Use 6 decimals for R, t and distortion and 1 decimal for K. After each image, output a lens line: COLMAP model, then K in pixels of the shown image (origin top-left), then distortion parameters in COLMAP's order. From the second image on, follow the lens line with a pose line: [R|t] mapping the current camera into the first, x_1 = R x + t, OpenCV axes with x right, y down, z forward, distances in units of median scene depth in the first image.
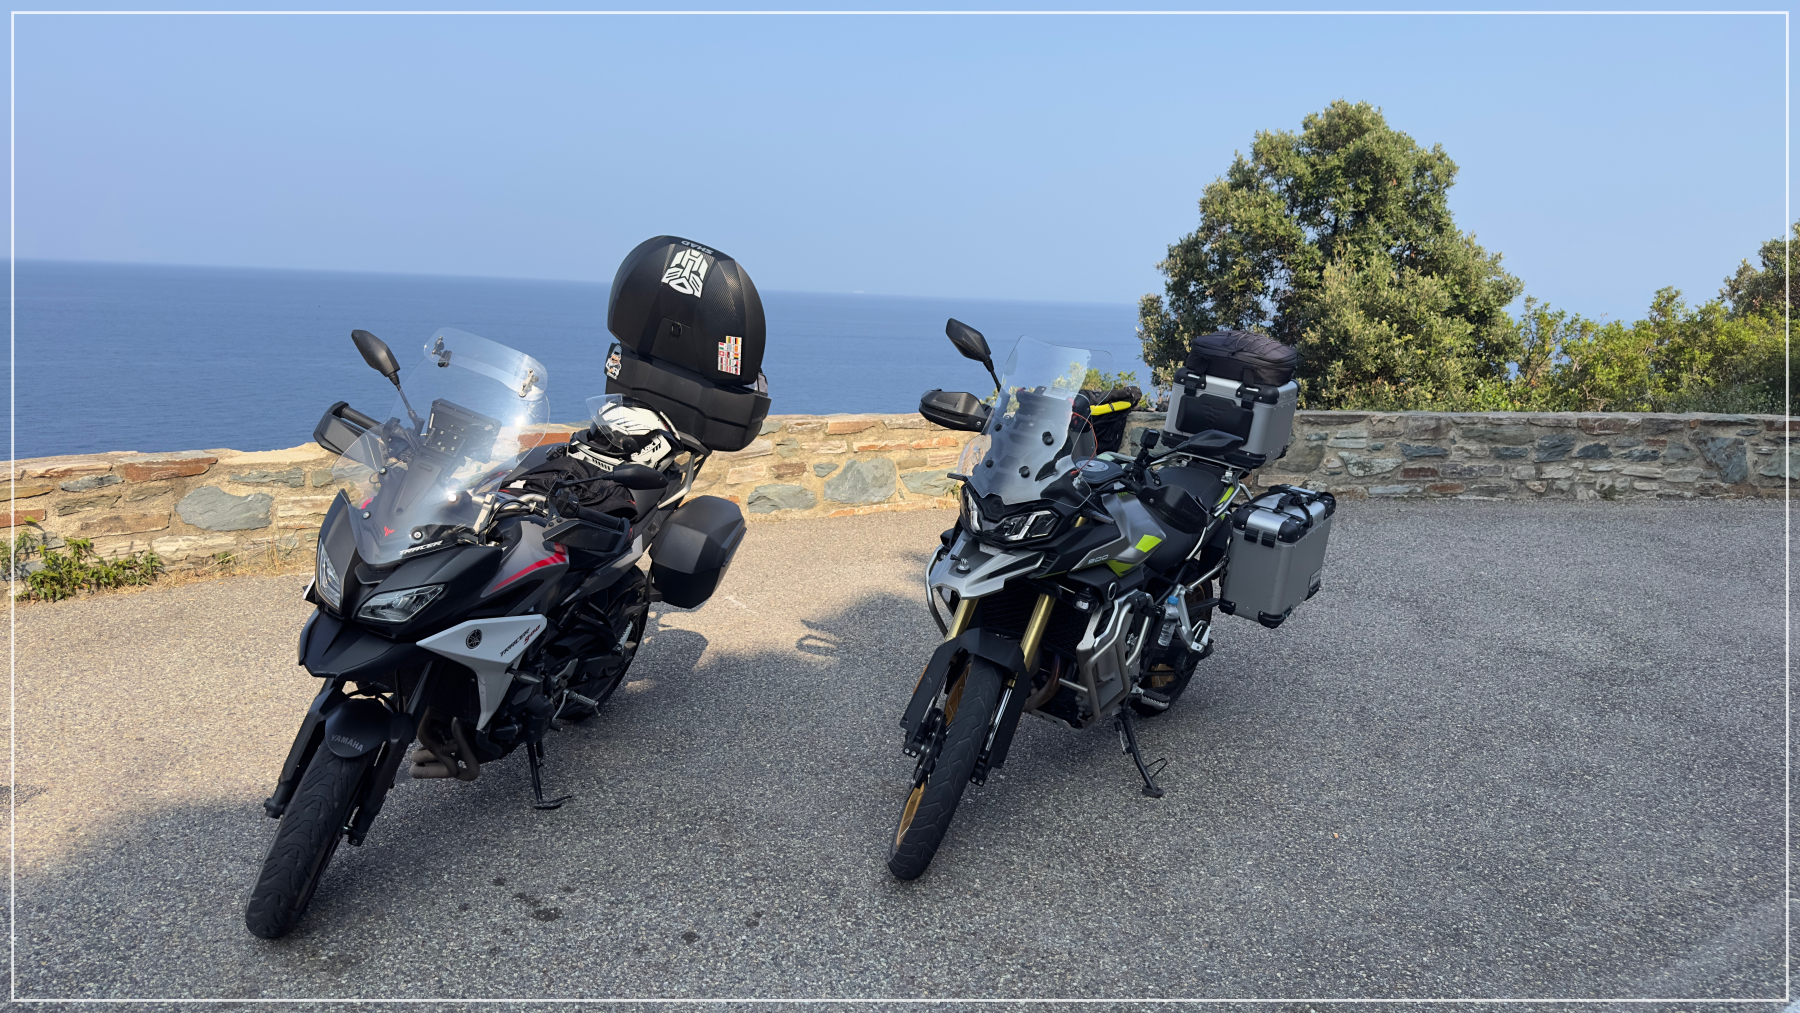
lens RADIAL K [[1292.9, 0, 898.6], [0, 1292.9, 504.4], [0, 0, 1]] dist [0.048673, -0.005400]
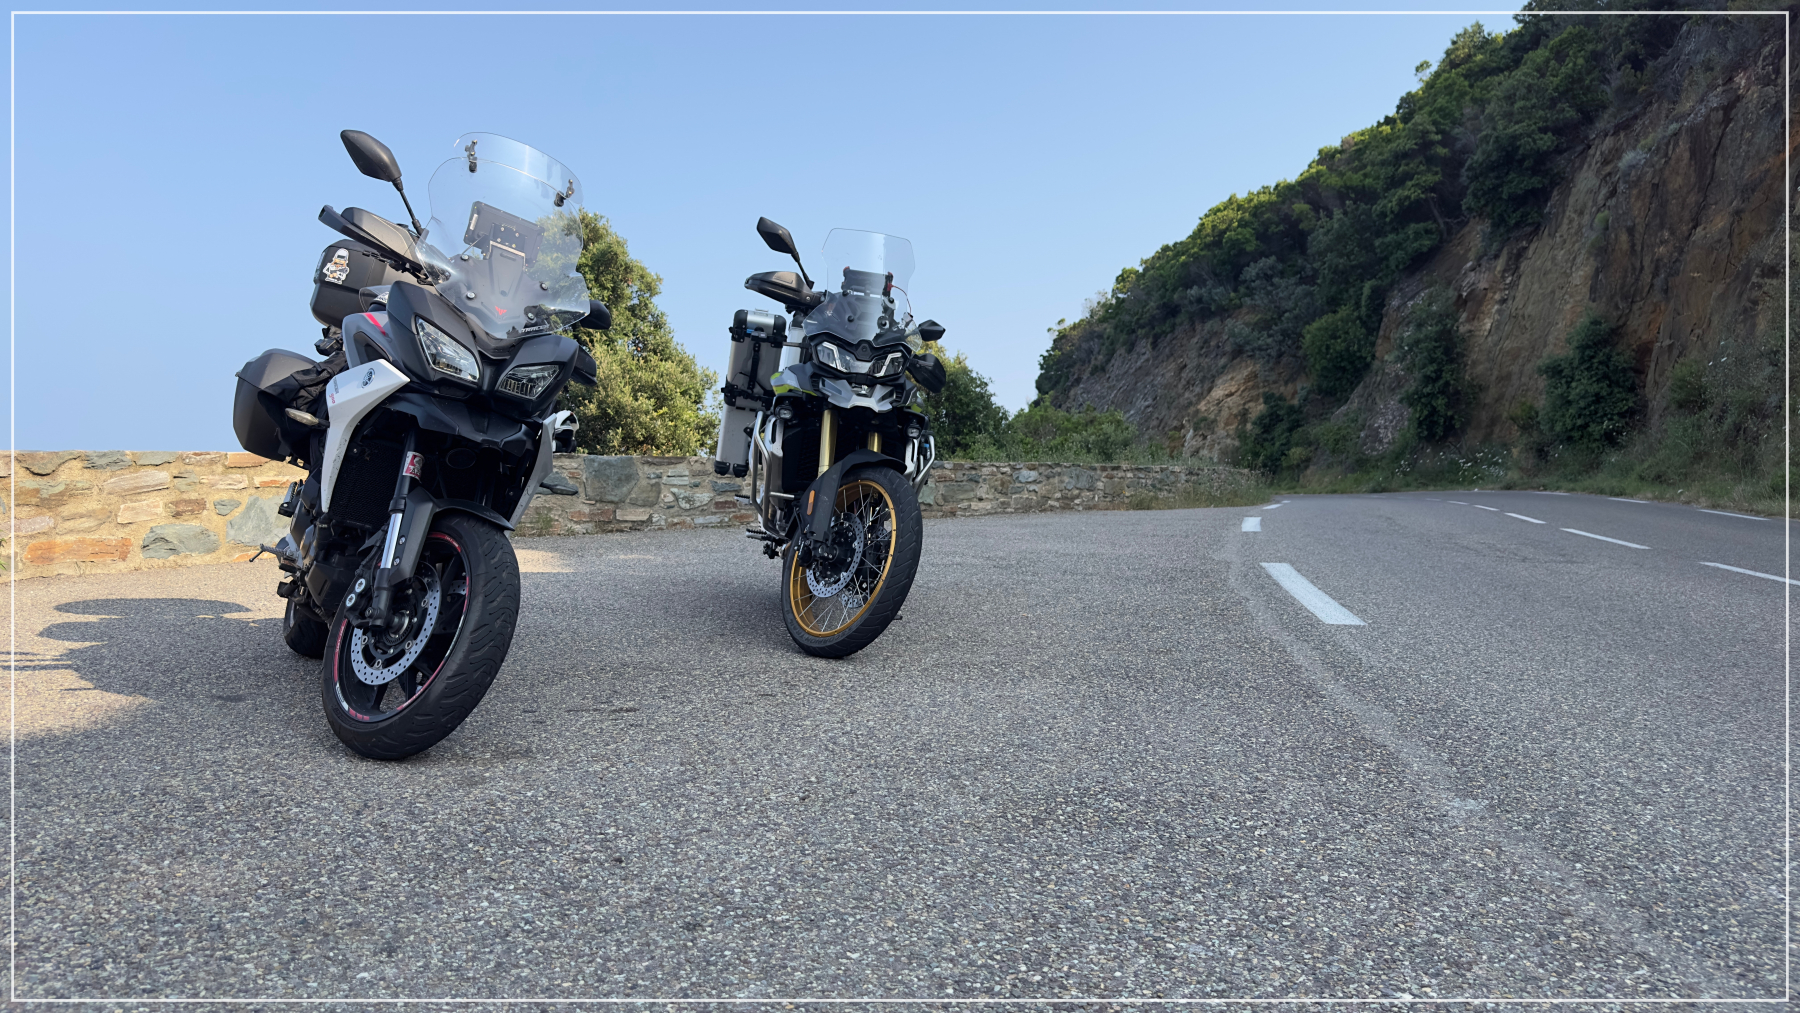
lens RADIAL K [[1292.9, 0, 898.3], [0, 1292.9, 508.6], [0, 0, 1]] dist [0.048673, -0.005400]
pose [[0.716517, -0.044211, 0.696167, -0.318577], [0.147345, 0.985064, -0.089095, 0.109957], [-0.681830, 0.166414, 0.712330, 0.048521]]
